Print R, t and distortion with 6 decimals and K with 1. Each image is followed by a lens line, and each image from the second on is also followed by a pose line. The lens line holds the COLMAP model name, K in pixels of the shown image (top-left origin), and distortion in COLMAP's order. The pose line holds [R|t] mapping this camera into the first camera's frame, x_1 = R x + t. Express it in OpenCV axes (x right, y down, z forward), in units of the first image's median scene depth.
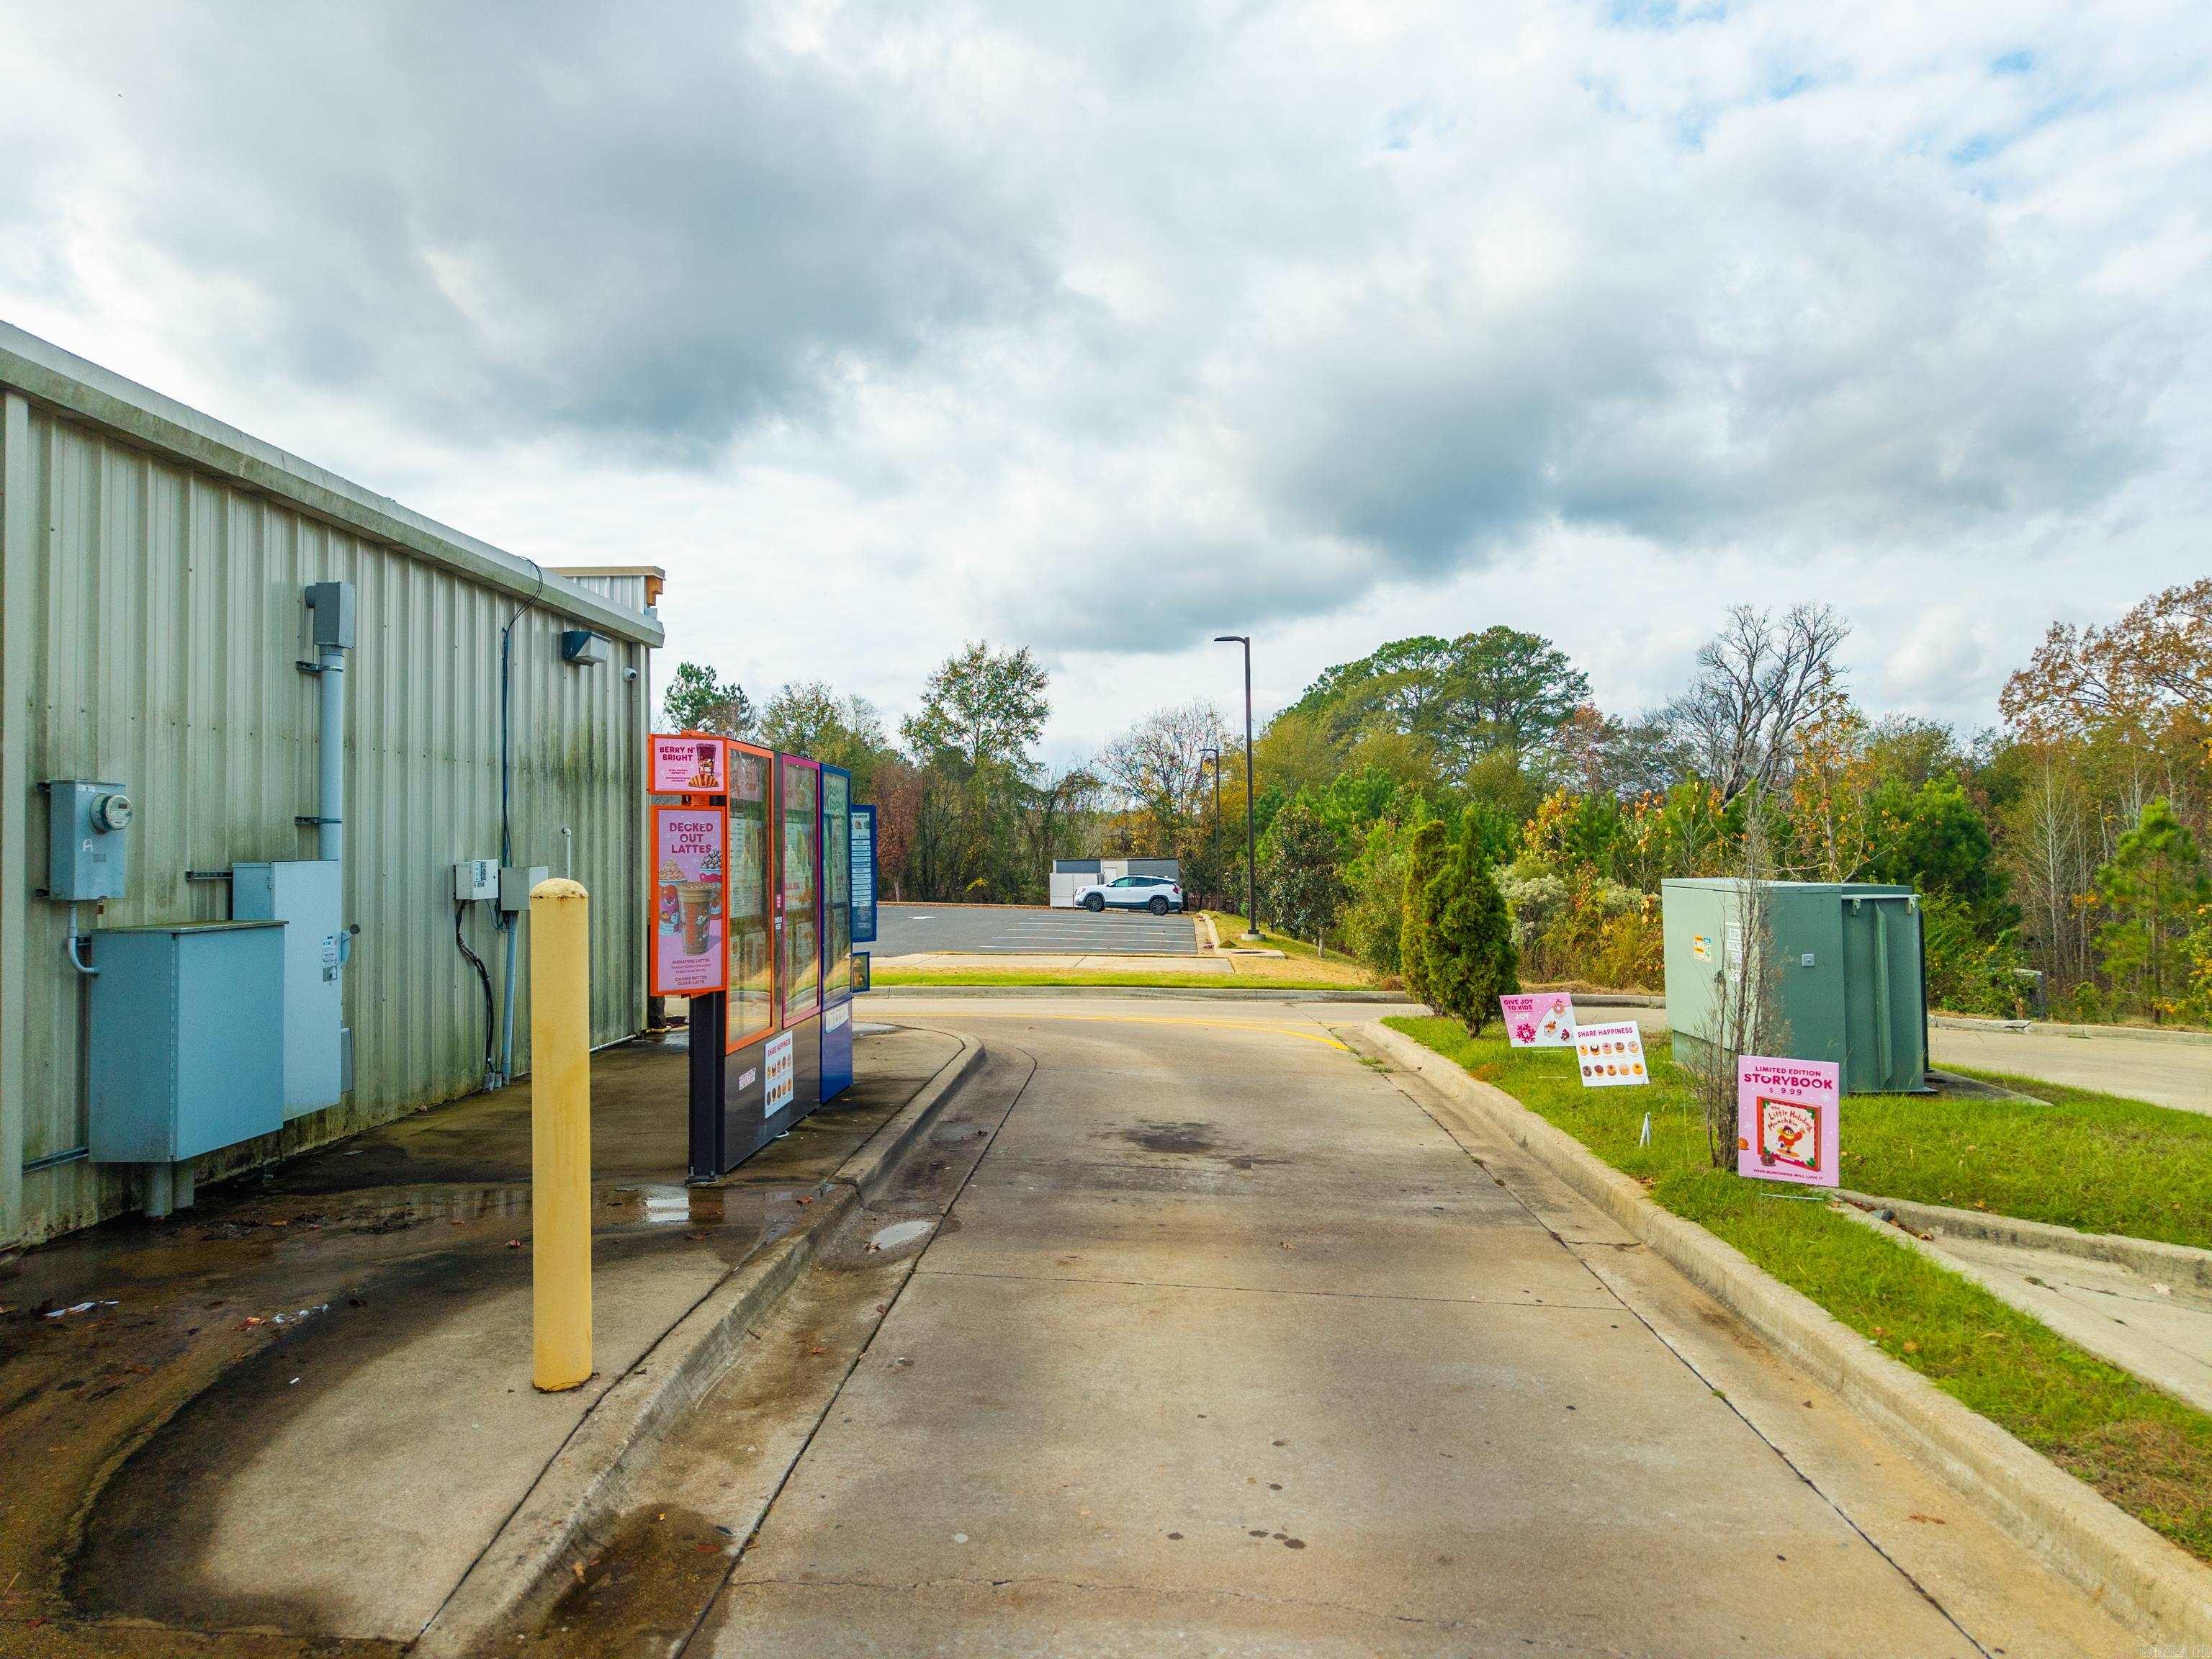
lens RADIAL K [[1504.4, 0, 1106.0], [0, 1504.4, 829.5], [0, 0, 1]] dist [0.089771, -0.002571]
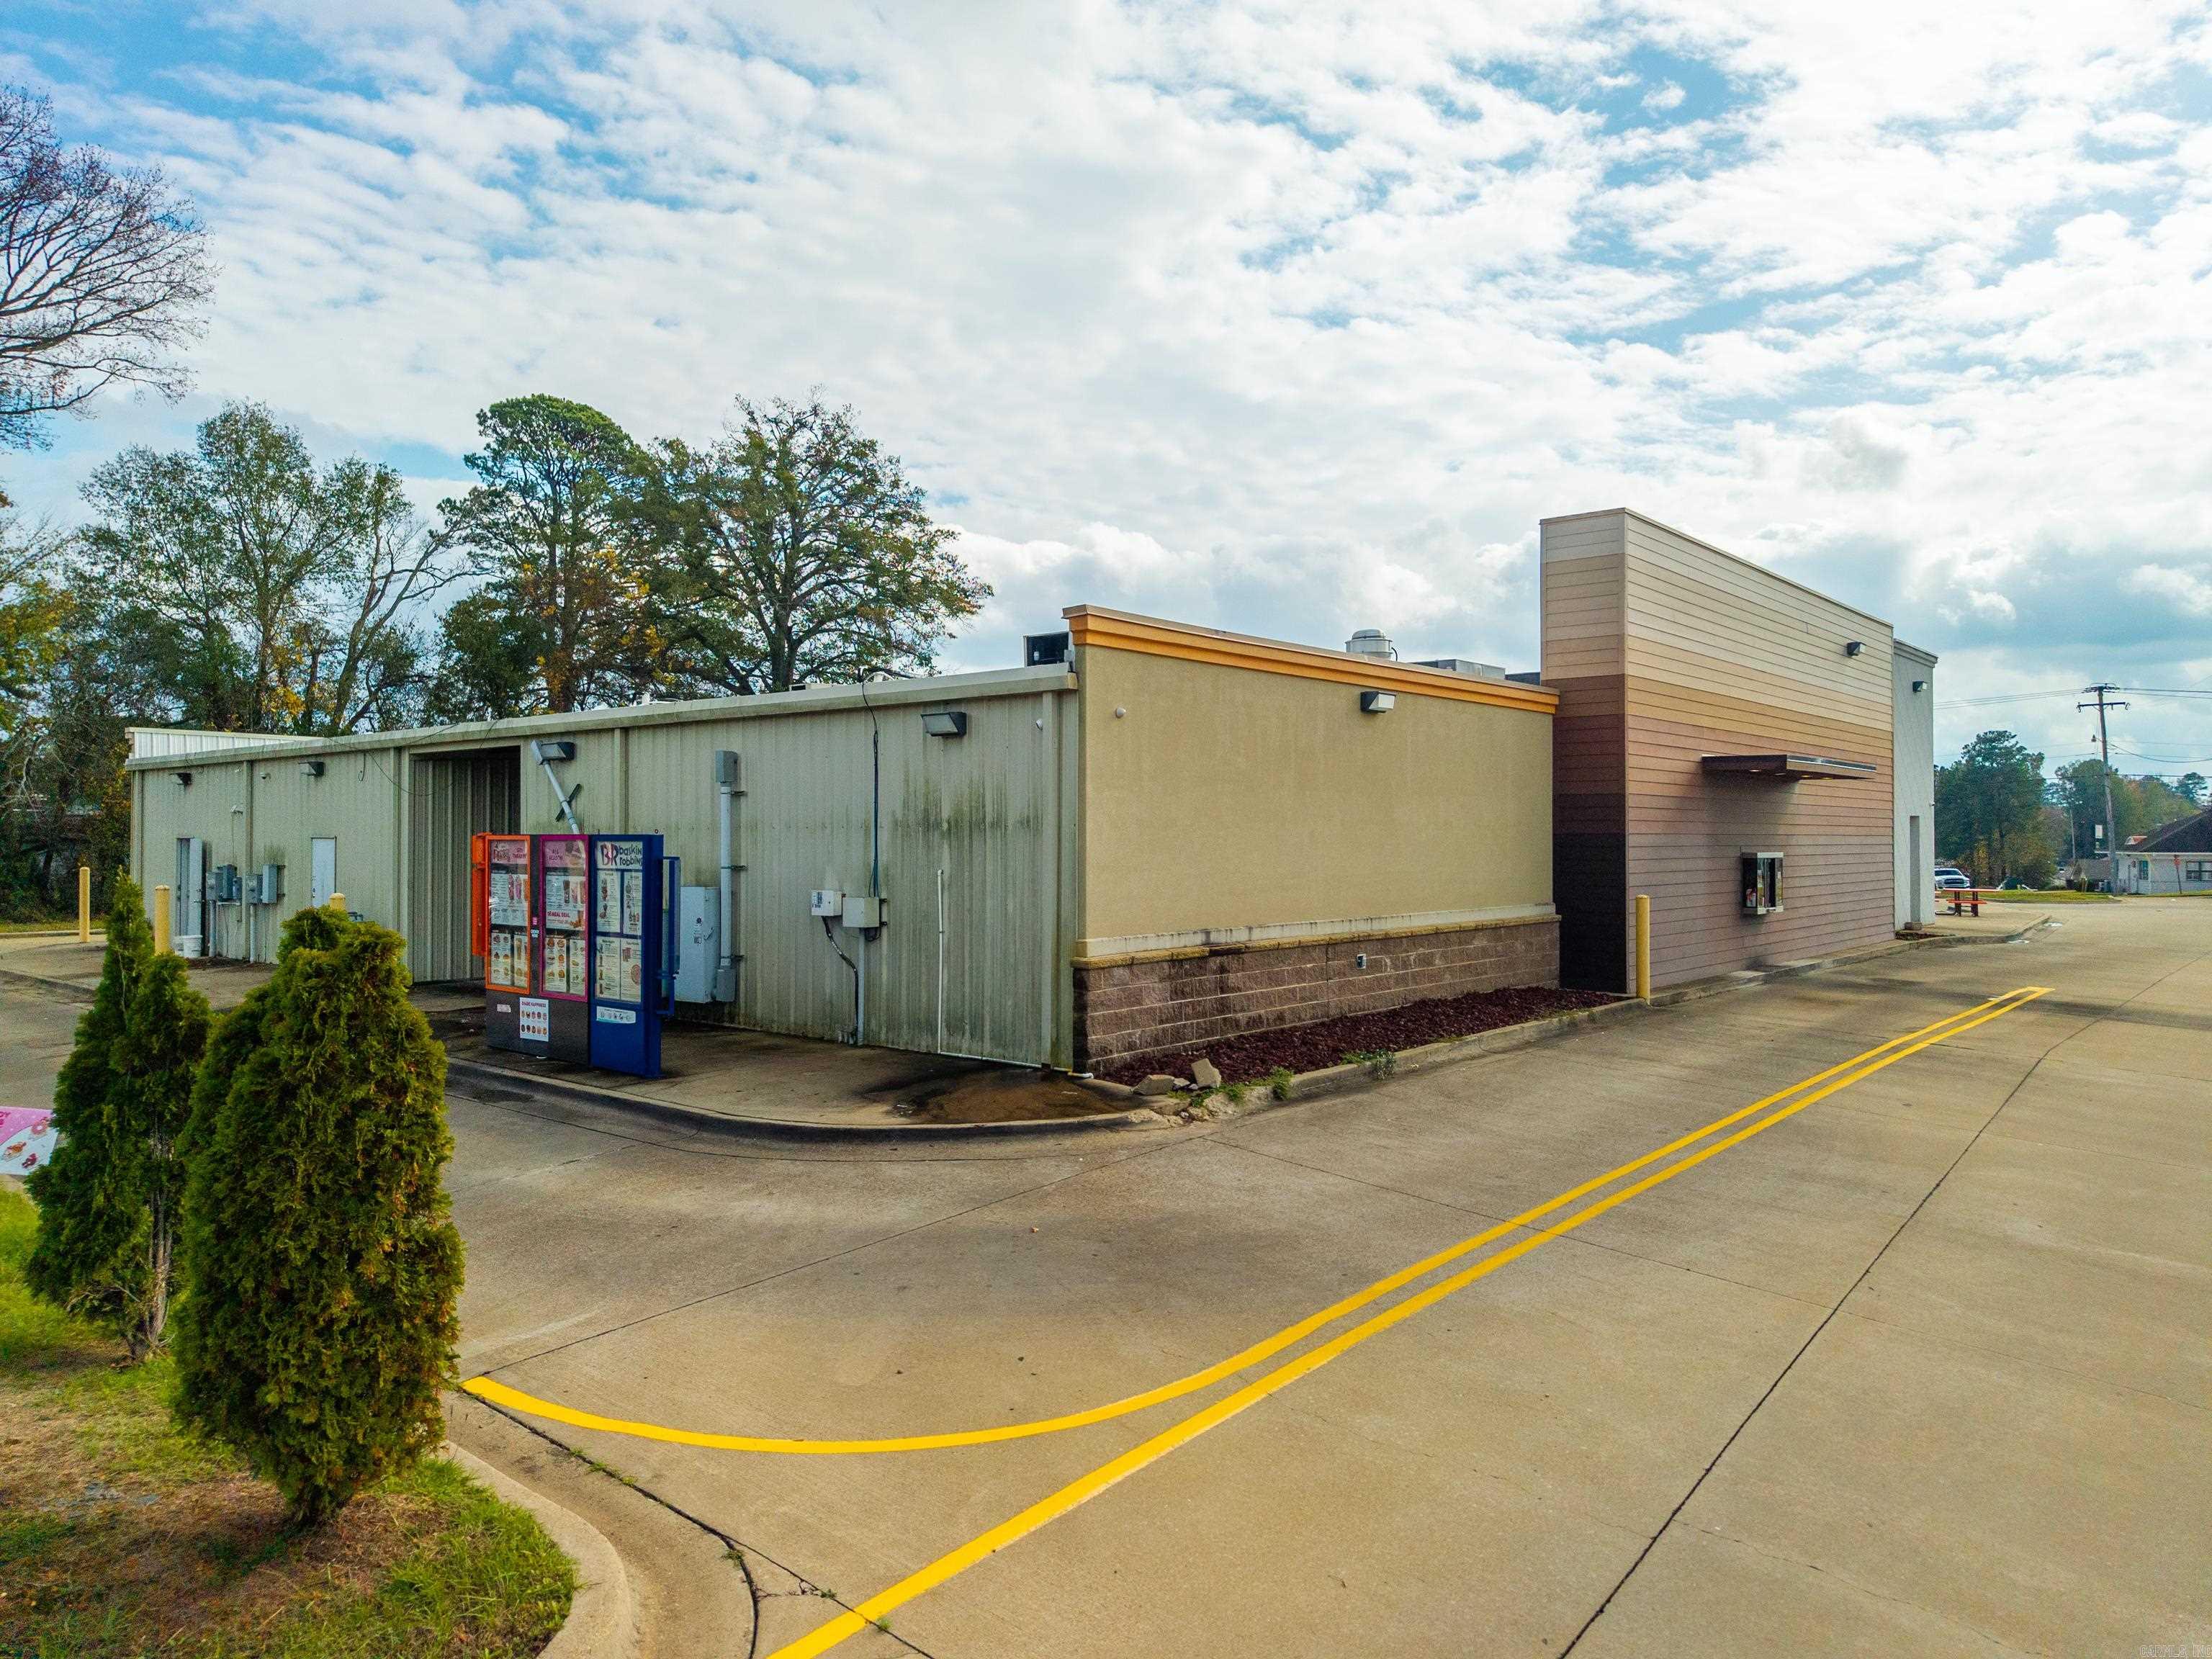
lens RADIAL K [[1485.3, 0, 1091.2], [0, 1485.3, 835.9], [0, 0, 1]] dist [0.004441, -0.003152]
pose [[-0.627870, 0.015625, -0.778162, 0.724770], [0.023829, 0.999716, 0.000846, -0.037205], [0.777954, -0.018011, -0.628063, 2.639518]]
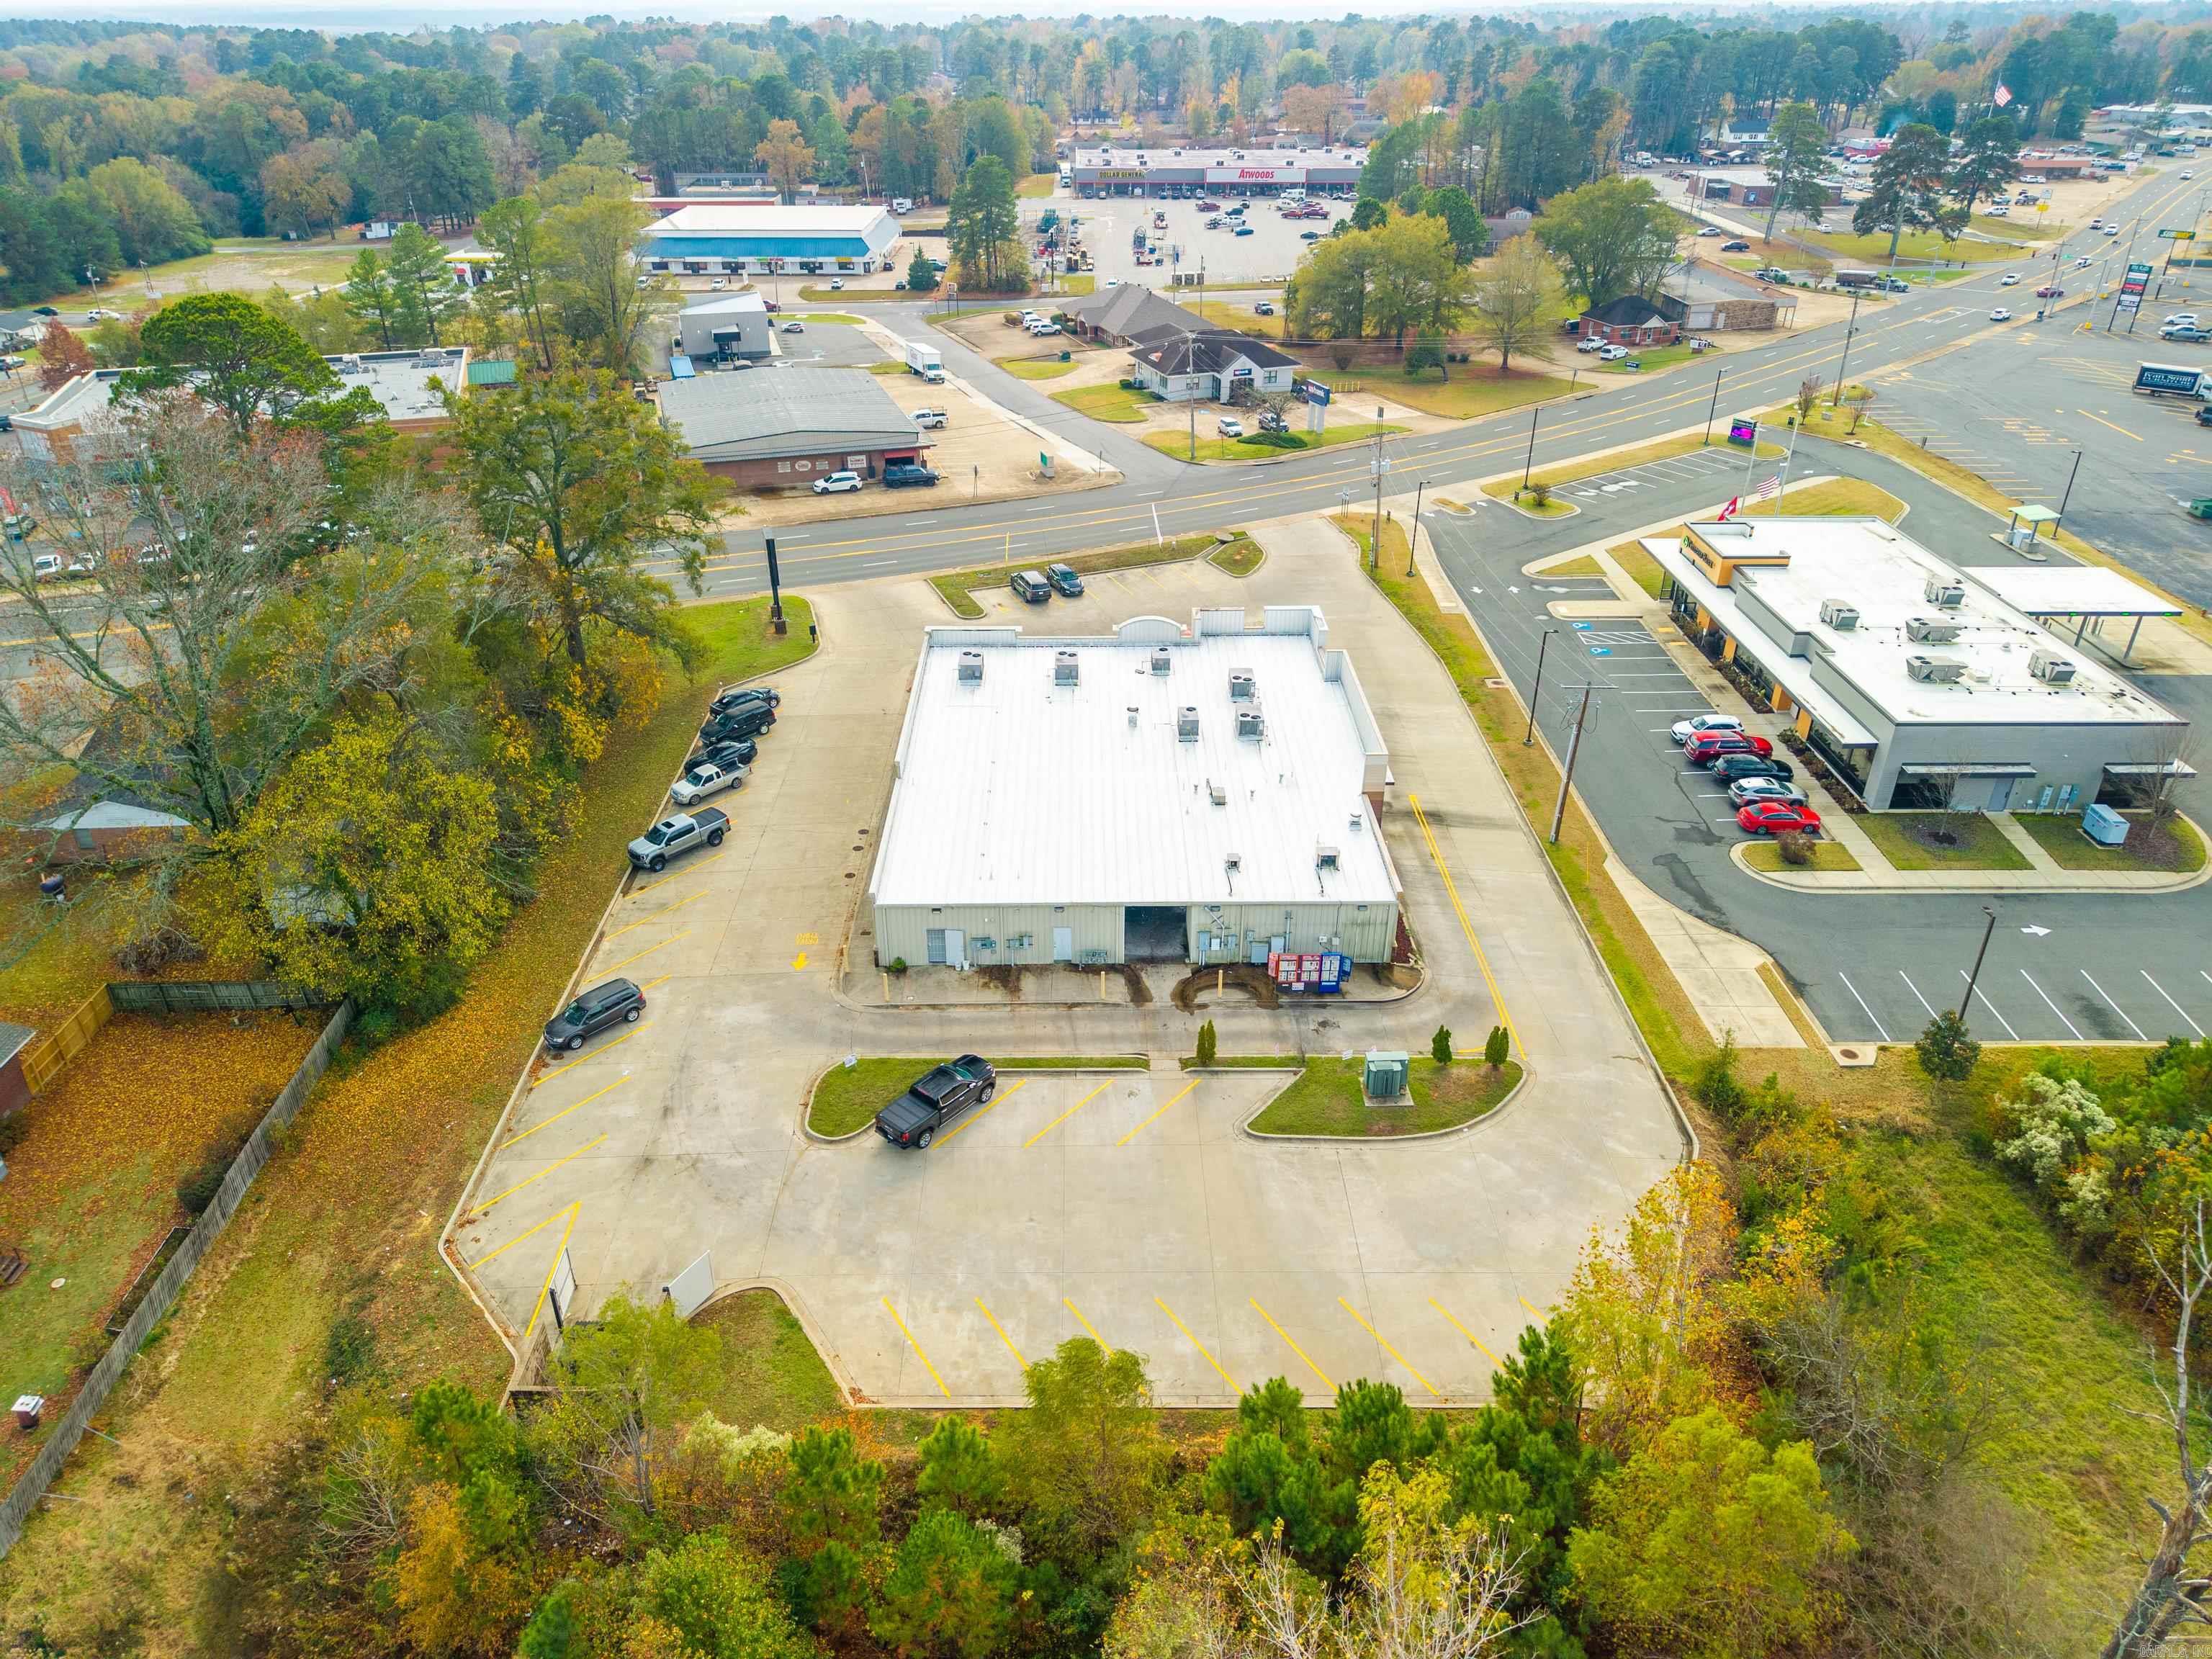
lens RADIAL K [[1485.3, 0, 1091.2], [0, 1485.3, 835.9], [0, 0, 1]] dist [0.004441, -0.003152]
pose [[0.041934, 0.498005, -0.866160, 6.727916], [0.018578, 0.866384, 0.499033, -4.890674], [0.998948, -0.037018, 0.027079, -0.358677]]
